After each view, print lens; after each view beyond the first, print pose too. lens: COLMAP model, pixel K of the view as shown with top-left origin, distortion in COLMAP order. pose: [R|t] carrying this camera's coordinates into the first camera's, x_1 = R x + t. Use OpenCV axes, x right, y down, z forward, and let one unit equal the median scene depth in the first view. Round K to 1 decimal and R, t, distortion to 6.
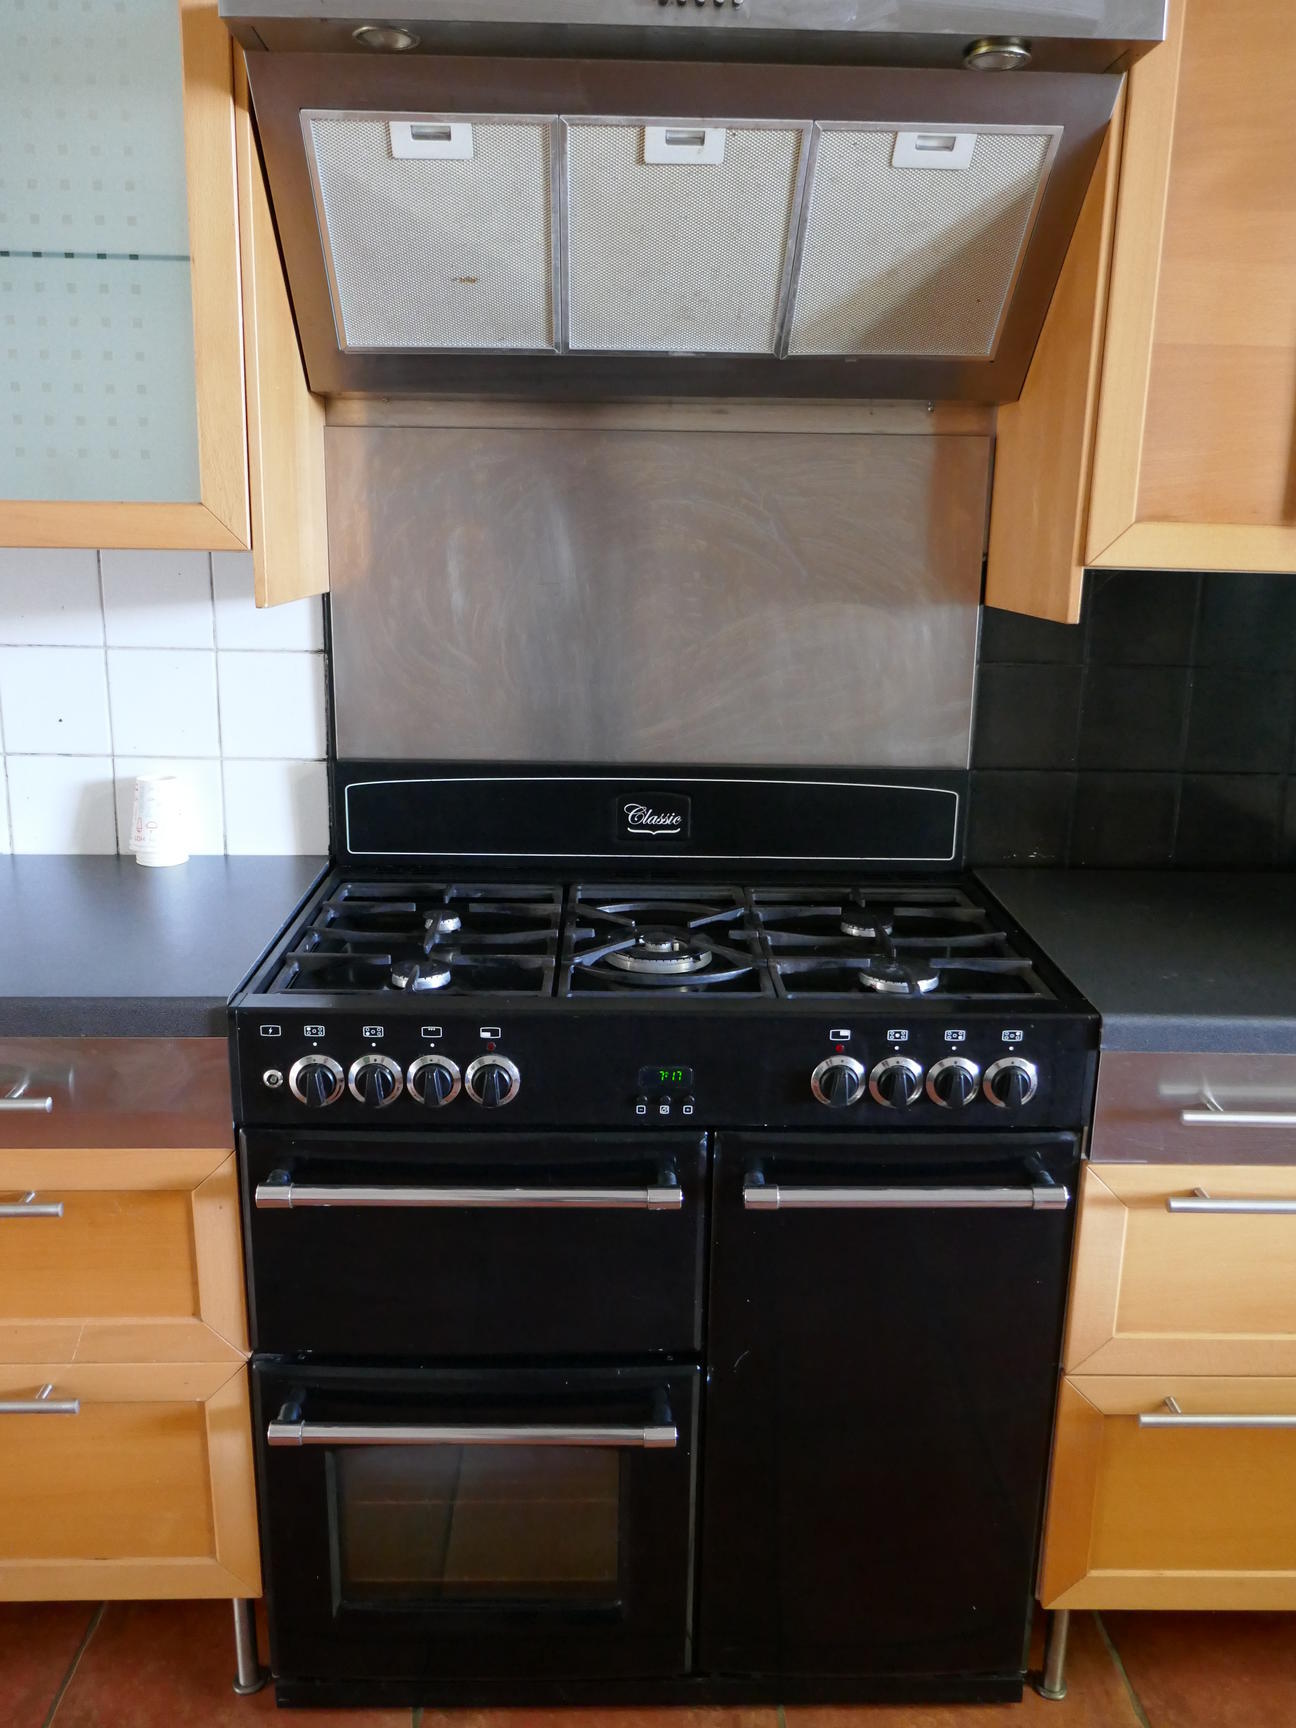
lens RADIAL K [[1367.4, 0, 648.0], [0, 1367.4, 864.0], [0, 0, 1]] dist [-0.011053, -0.007520]
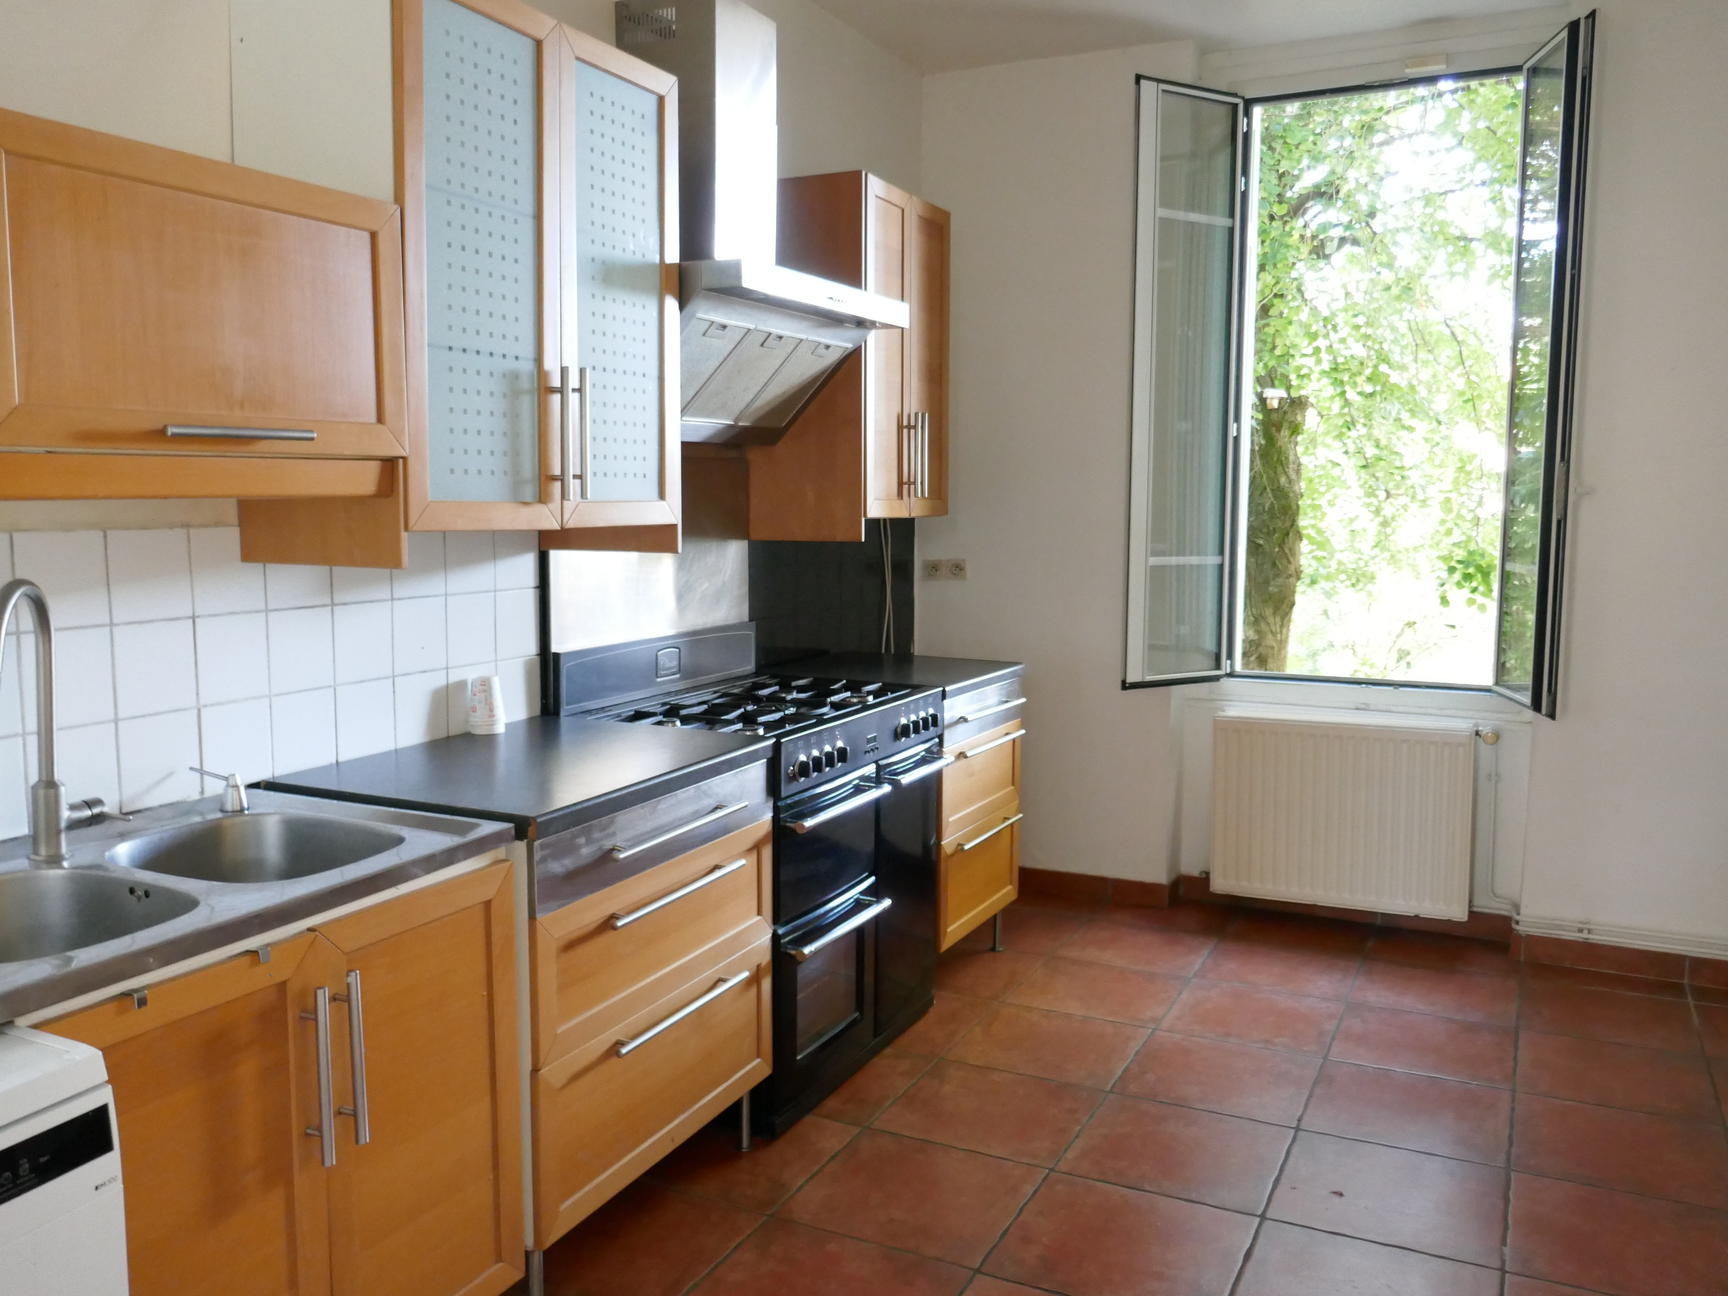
lens RADIAL K [[1367.4, 0, 864.0], [0, 1367.4, 648.0], [0, 0, 1]] dist [-0.011053, -0.007520]
pose [[0.462484, -0.115303, 0.879098, -1.481306], [0.227408, 0.973766, 0.008083, -0.010328], [-0.856968, 0.196176, 0.476572, -0.088470]]
